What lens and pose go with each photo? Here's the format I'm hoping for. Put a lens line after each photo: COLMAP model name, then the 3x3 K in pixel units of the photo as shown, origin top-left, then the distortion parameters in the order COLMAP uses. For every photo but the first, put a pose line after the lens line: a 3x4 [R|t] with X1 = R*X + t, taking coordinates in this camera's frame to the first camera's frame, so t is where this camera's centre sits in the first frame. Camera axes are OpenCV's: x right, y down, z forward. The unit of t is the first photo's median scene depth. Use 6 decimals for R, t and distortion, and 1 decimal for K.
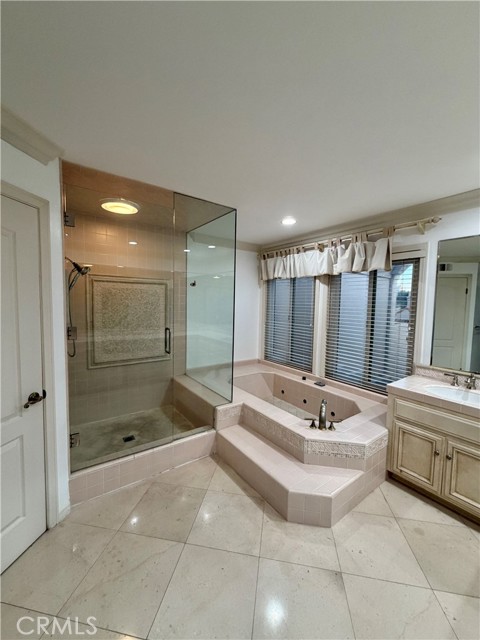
lens RADIAL K [[255.5, 0, 237.6], [0, 255.5, 320.2], [0, 0, 1]] dist [-0.000712, 0.000529]
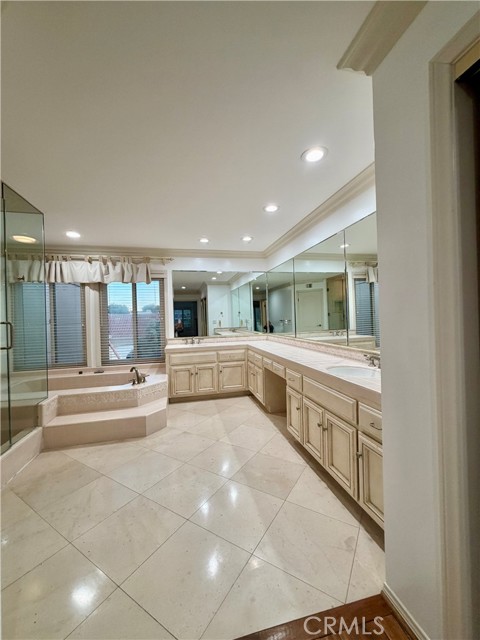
lens RADIAL K [[255.5, 0, 241.4], [0, 255.5, 319.9], [0, 0, 1]] dist [-0.000712, 0.000529]
pose [[0.373871, -0.035102, 0.926816, -0.641567], [0.100792, 0.994903, -0.002978, 0.089435], [-0.921988, 0.094529, 0.375504, -0.120455]]
